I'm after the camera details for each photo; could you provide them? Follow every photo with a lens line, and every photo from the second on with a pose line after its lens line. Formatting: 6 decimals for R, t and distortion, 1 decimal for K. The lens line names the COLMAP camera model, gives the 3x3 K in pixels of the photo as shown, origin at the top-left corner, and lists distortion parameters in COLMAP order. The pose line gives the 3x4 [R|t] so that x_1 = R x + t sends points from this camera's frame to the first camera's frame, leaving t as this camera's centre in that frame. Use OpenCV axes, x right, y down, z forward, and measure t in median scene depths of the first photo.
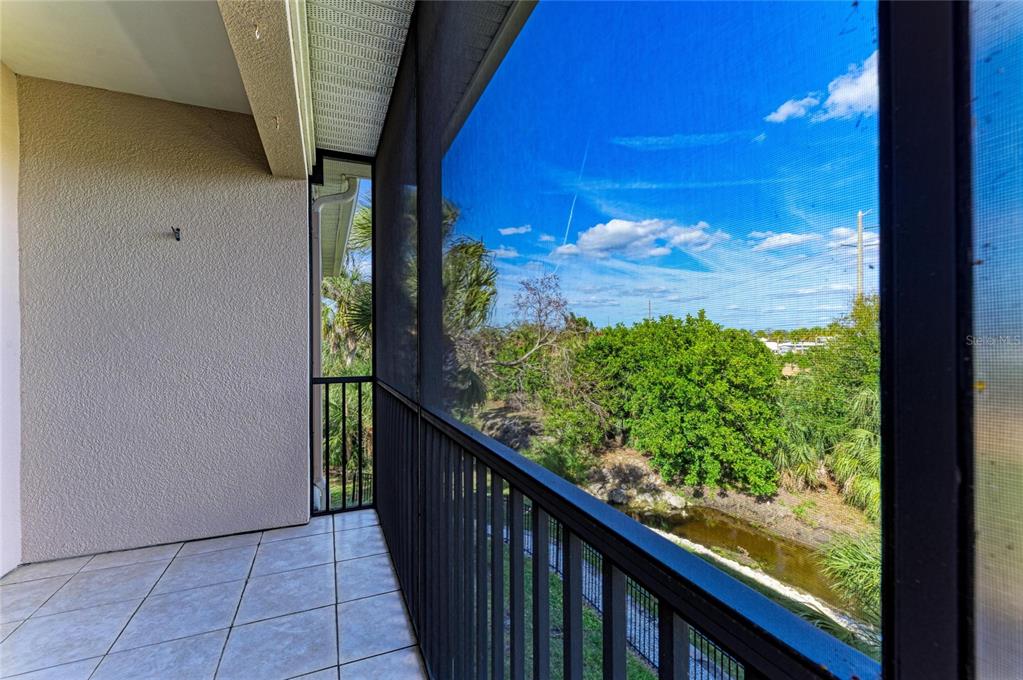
lens RADIAL K [[418.7, 0, 513.0], [0, 418.7, 337.4], [0, 0, 1]] dist [-0.002191, -0.000499]
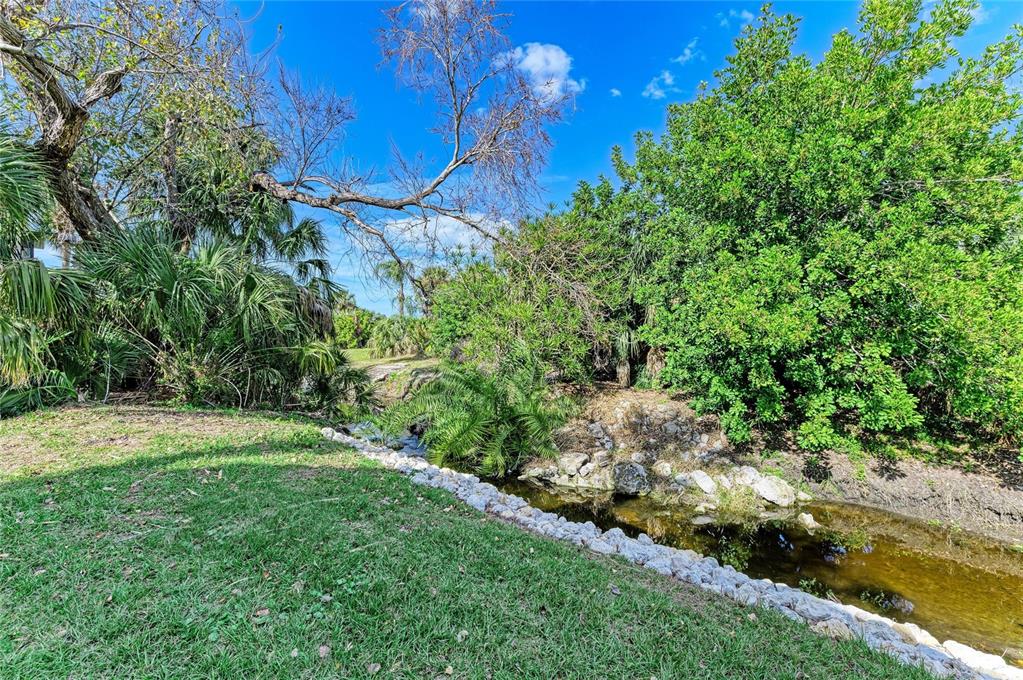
lens RADIAL K [[418.7, 0, 509.1], [0, 418.7, 339.9], [0, 0, 1]] dist [-0.002191, -0.000499]
pose [[0.999984, -0.004992, 0.002665, 0.121374], [0.004990, 0.999987, 0.000823, 0.216642], [-0.002670, -0.000810, 0.999996, 0.526433]]
